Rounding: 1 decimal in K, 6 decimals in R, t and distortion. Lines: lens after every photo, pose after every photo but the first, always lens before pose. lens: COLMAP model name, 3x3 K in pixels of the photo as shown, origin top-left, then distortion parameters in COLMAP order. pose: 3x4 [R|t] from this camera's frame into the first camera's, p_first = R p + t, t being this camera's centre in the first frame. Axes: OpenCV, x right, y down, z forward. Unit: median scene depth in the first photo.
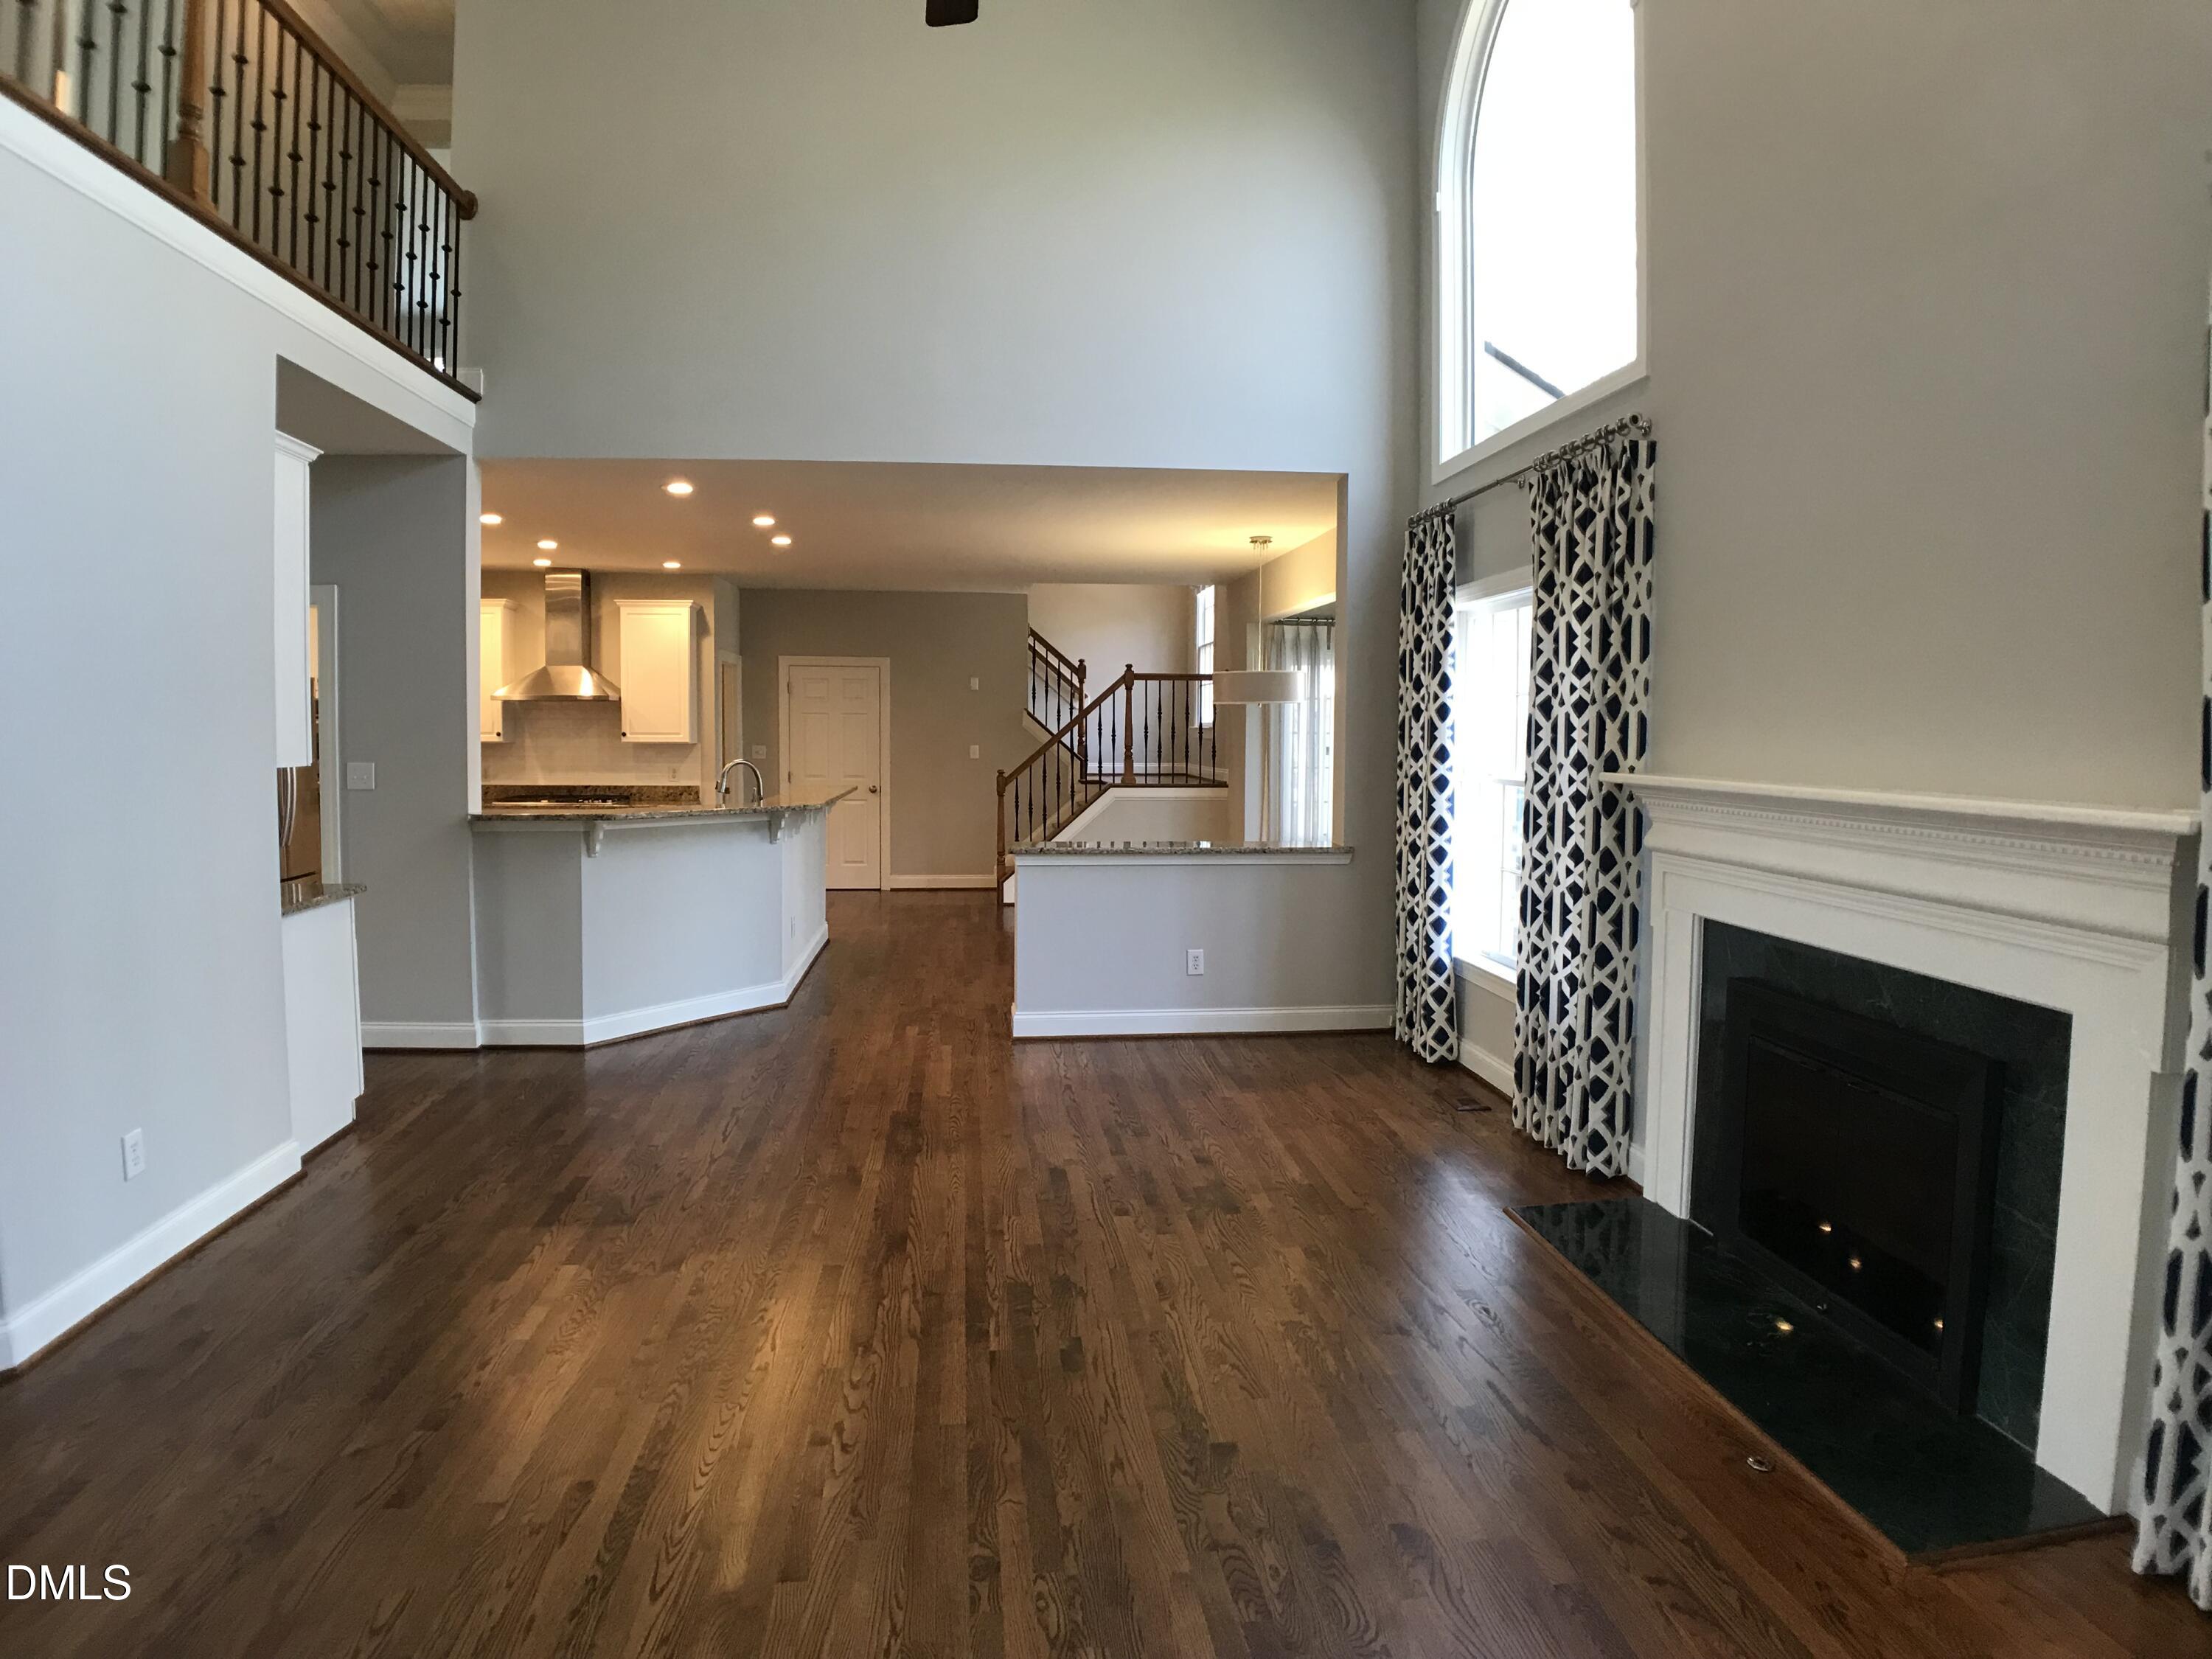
lens RADIAL K [[1236.8, 0, 1097.4], [0, 1236.8, 807.1], [0, 0, 1]] dist [-0.080936, 0.002304]
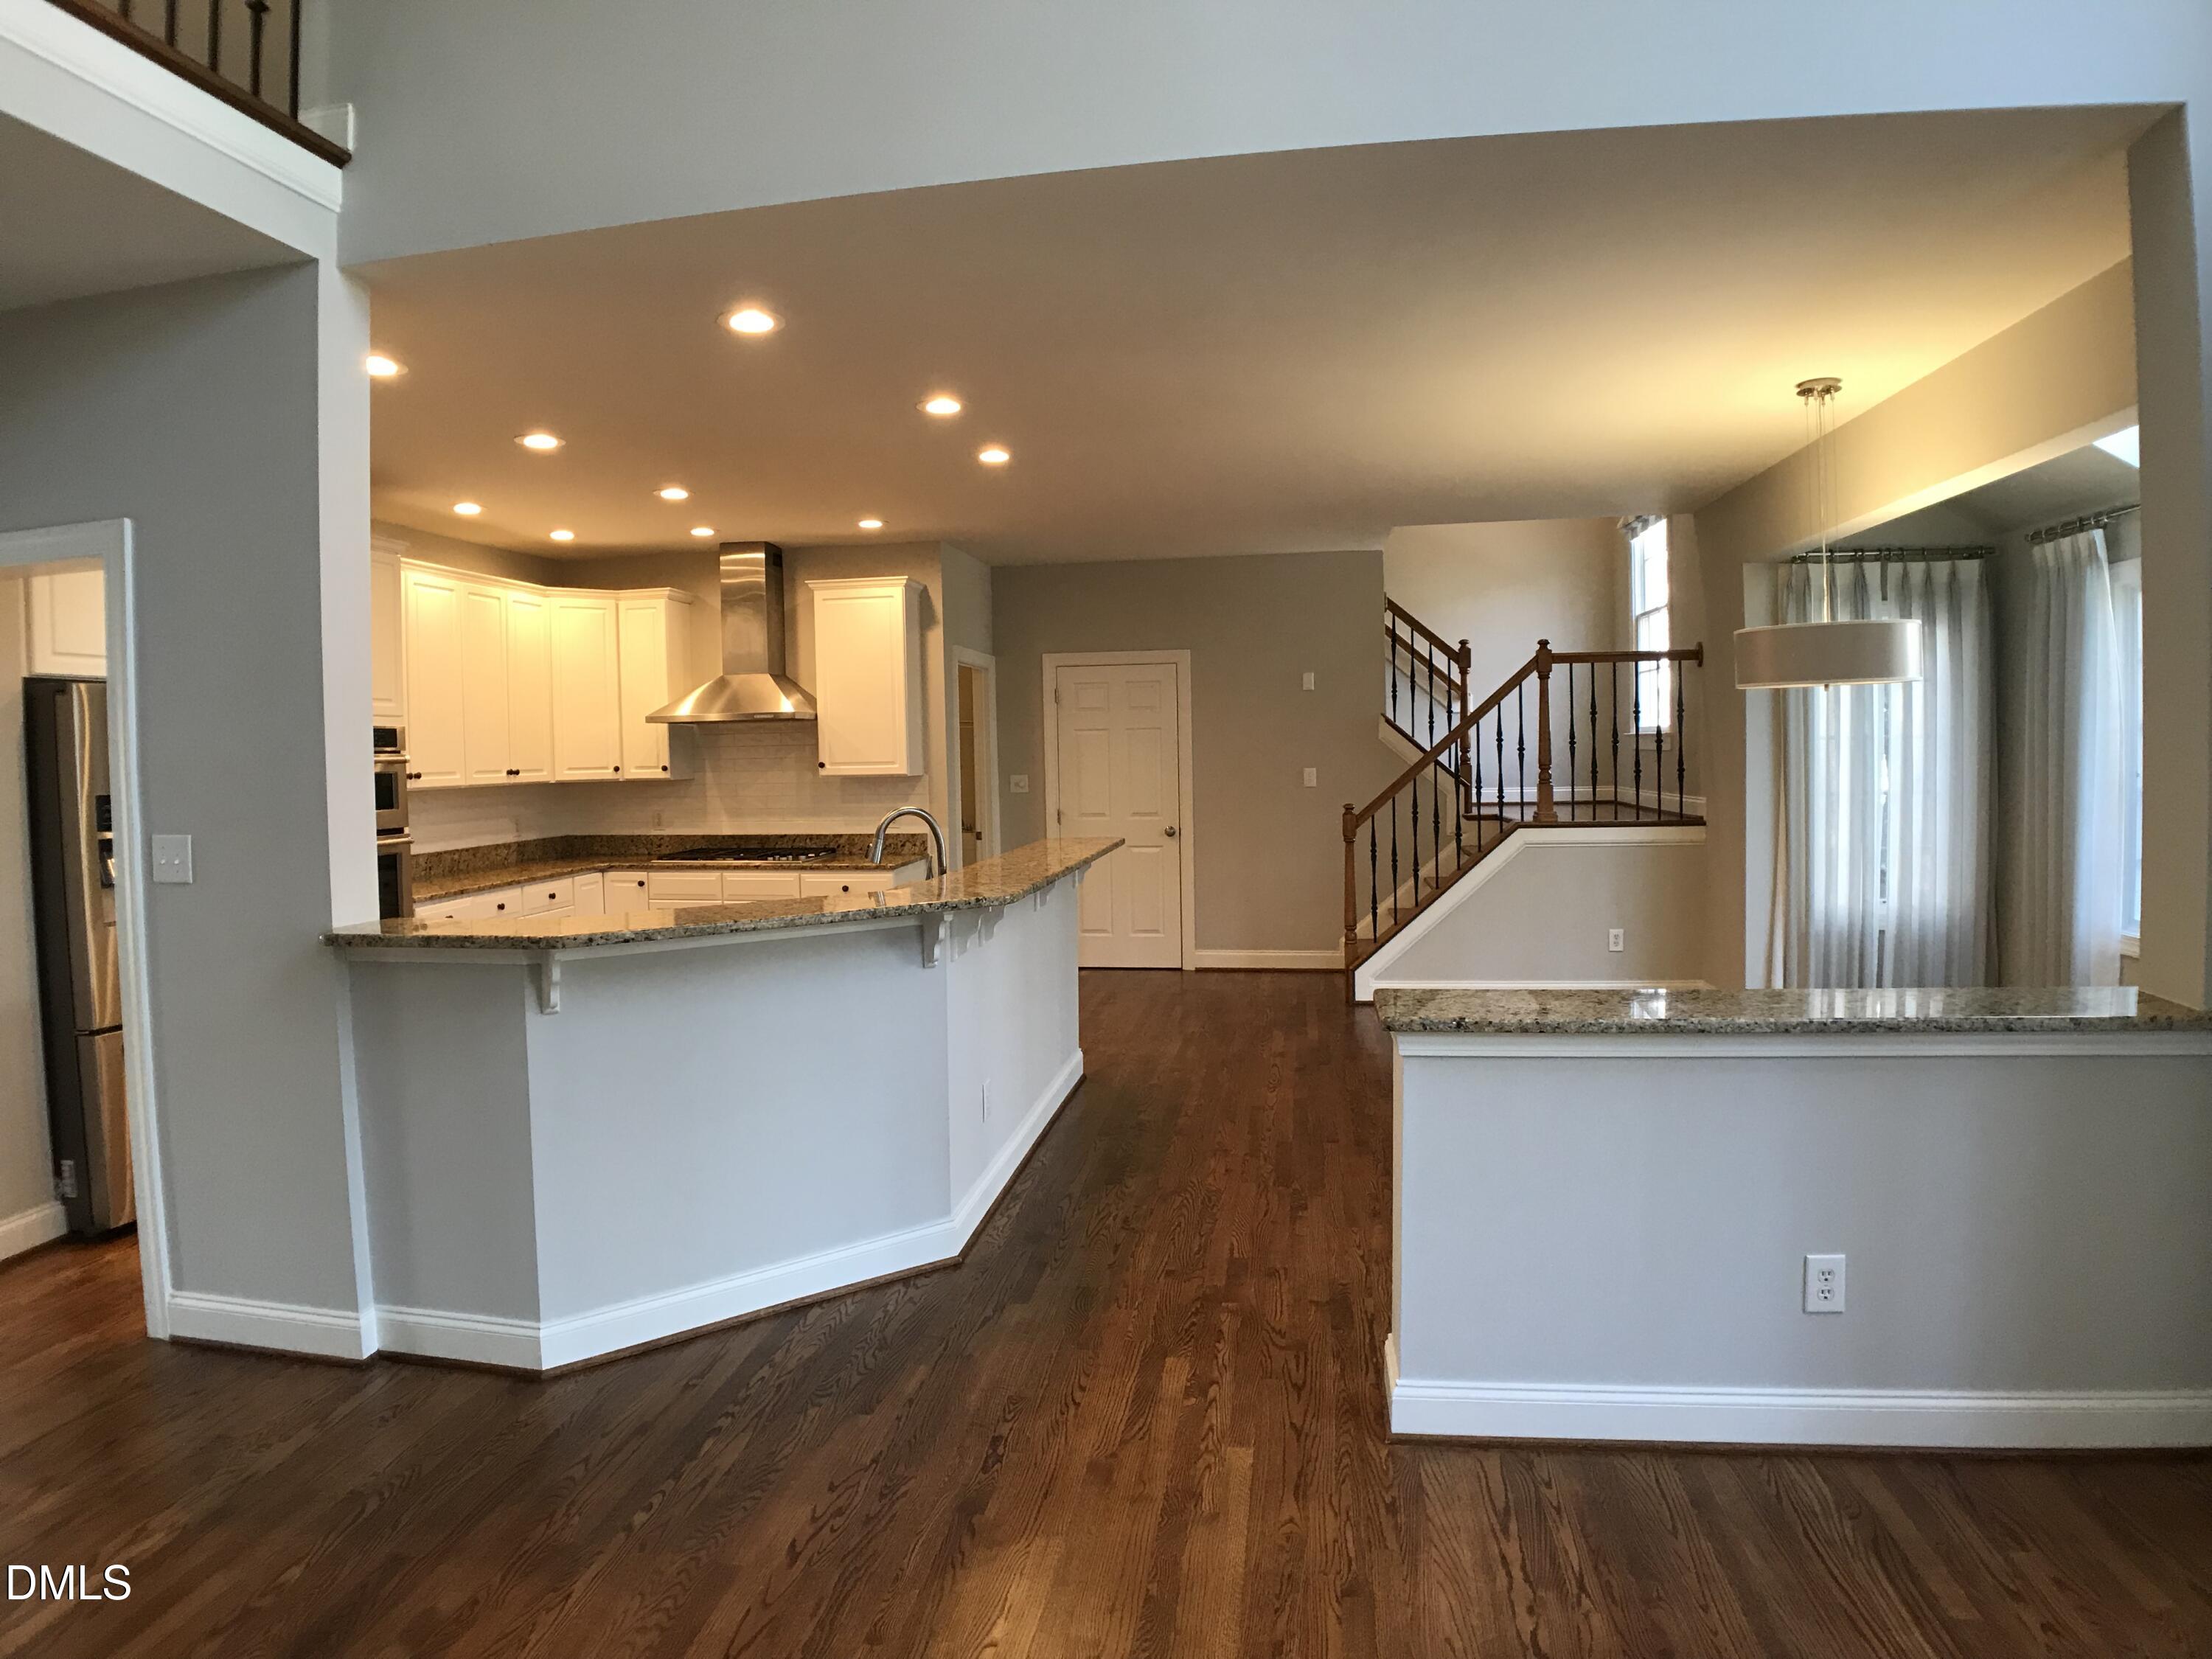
lens RADIAL K [[1236.8, 0, 1097.4], [0, 1236.8, 807.1], [0, 0, 1]] dist [-0.080936, 0.002304]
pose [[0.962697, -0.014713, -0.270183, -0.049733], [0.010944, 0.999821, -0.015451, -0.034285], [0.270362, 0.011918, 0.962685, 0.547901]]
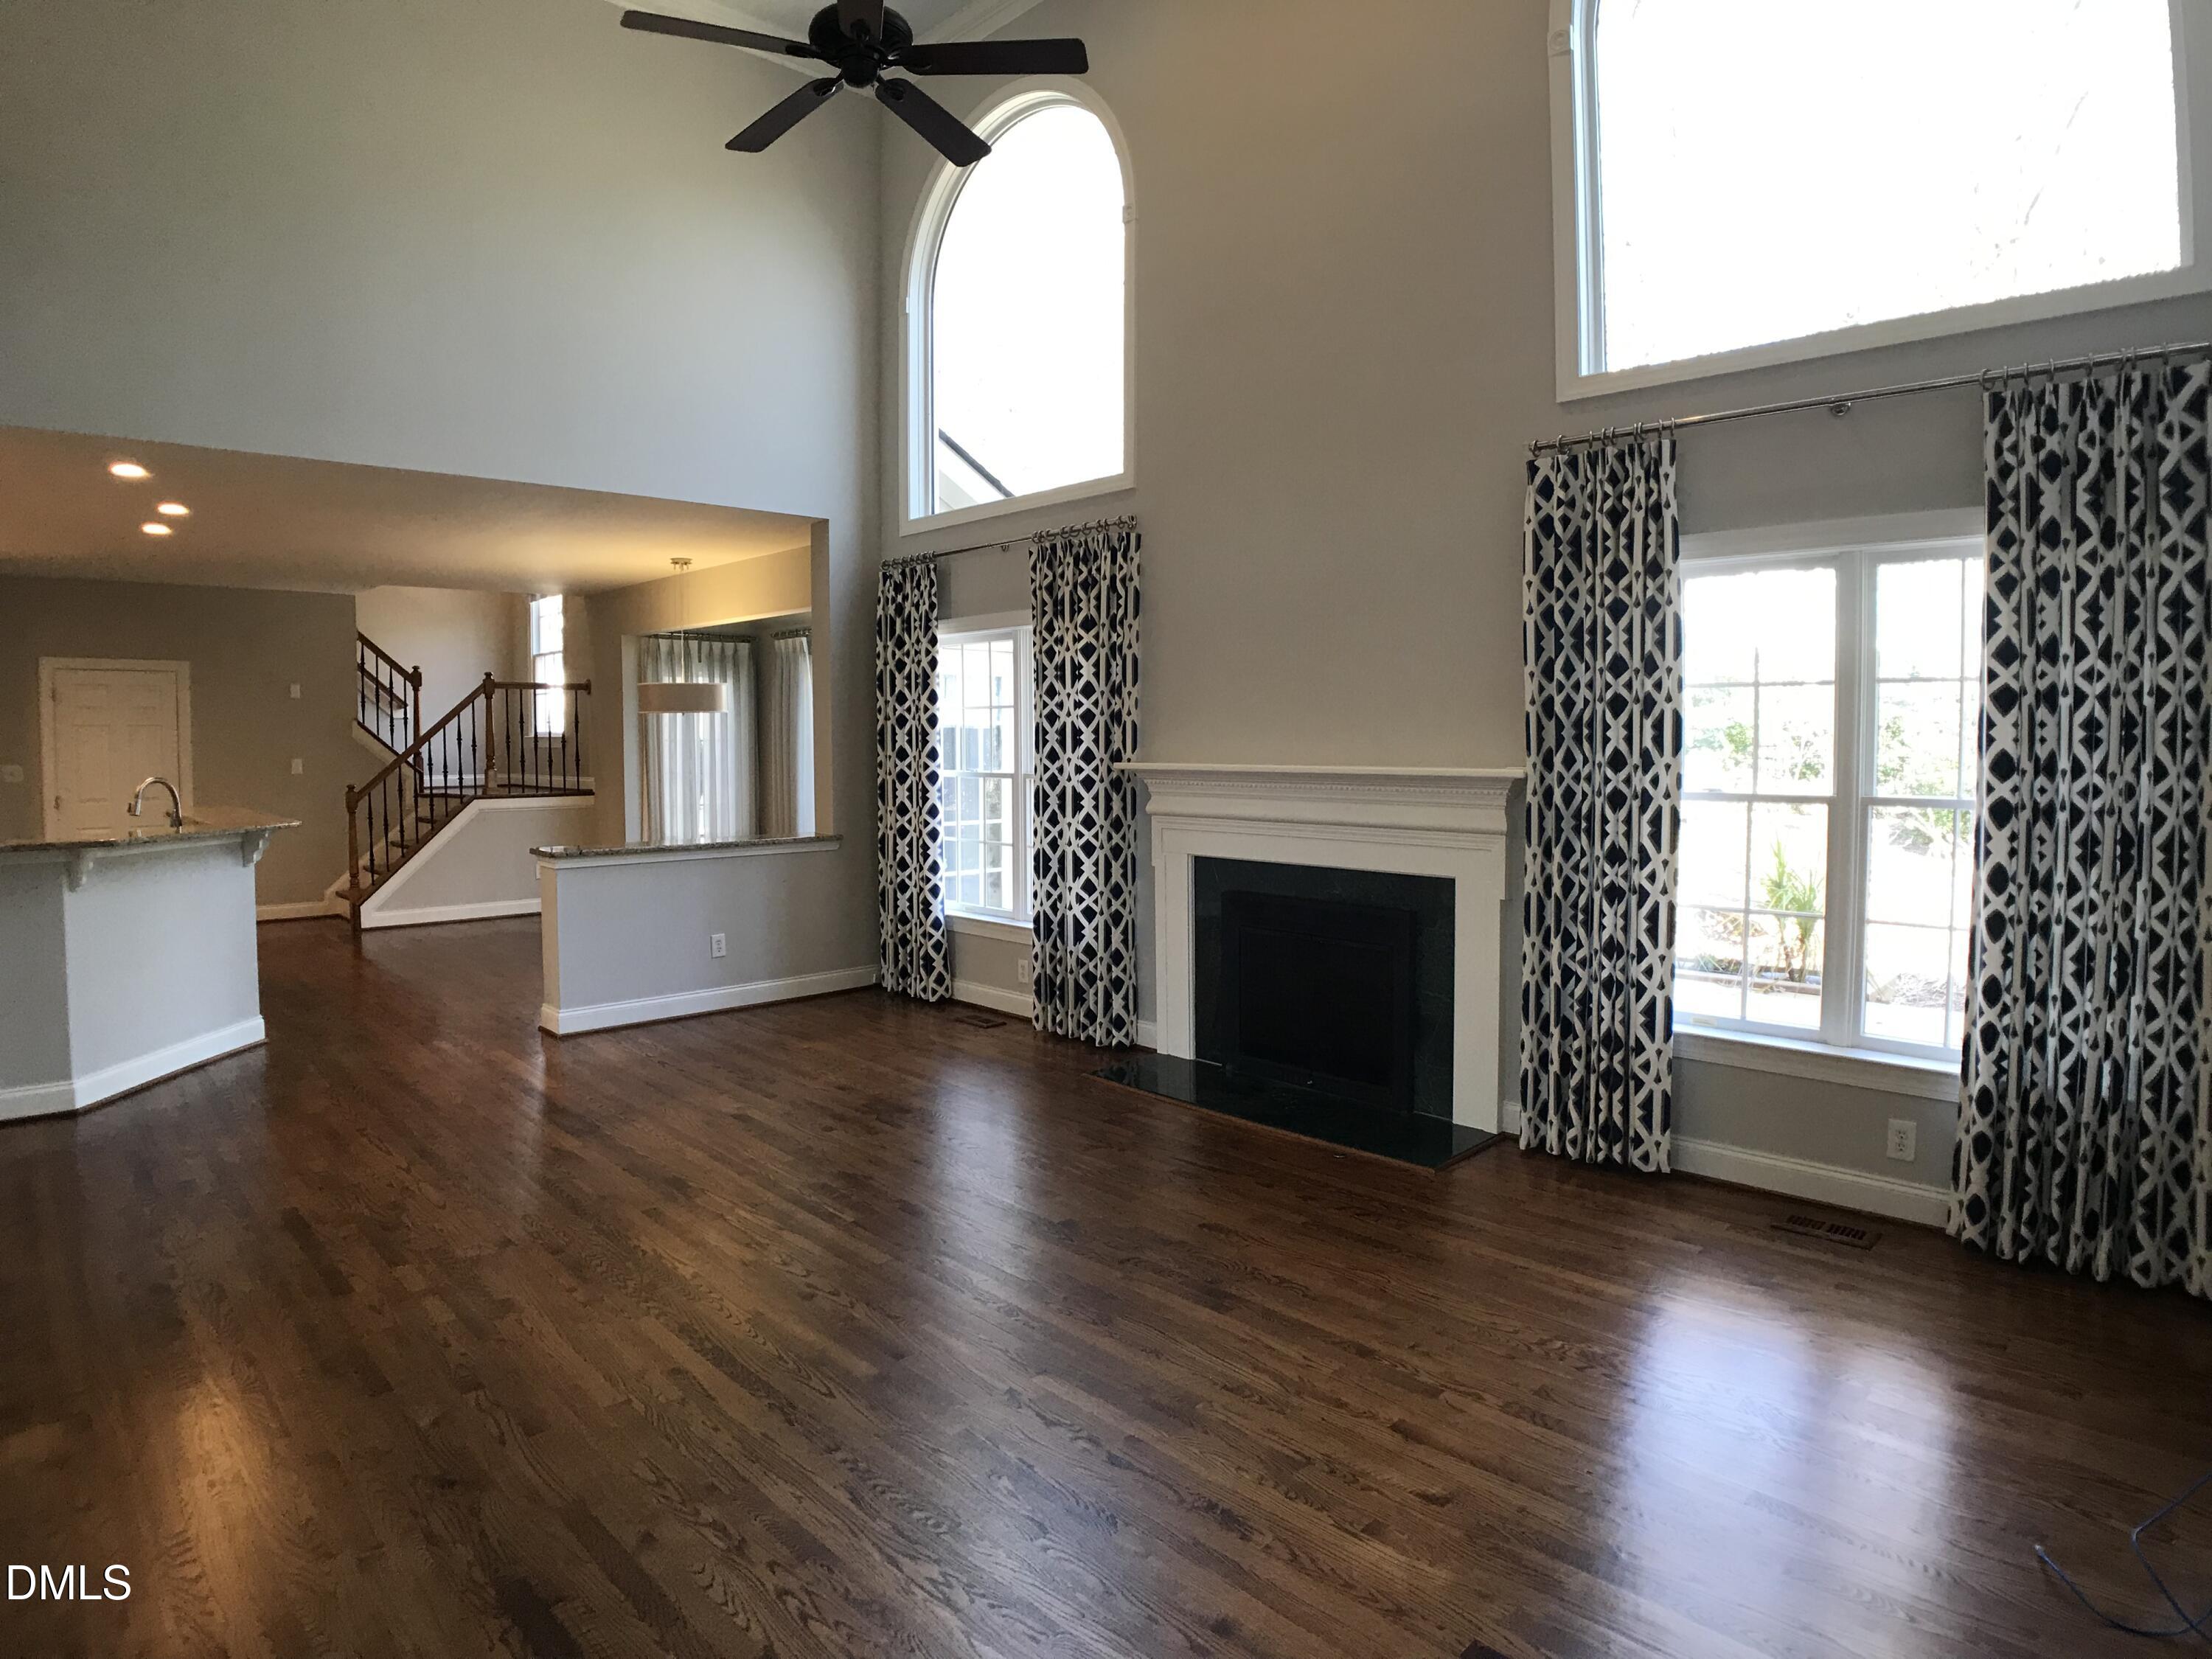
lens RADIAL K [[1236.8, 0, 1097.4], [0, 1236.8, 807.1], [0, 0, 1]] dist [-0.080936, 0.002304]
pose [[0.790139, -0.041431, 0.611525, -0.330248], [0.045432, 0.998927, 0.008976, 0.006639], [-0.611241, 0.020691, 0.791174, -0.092151]]
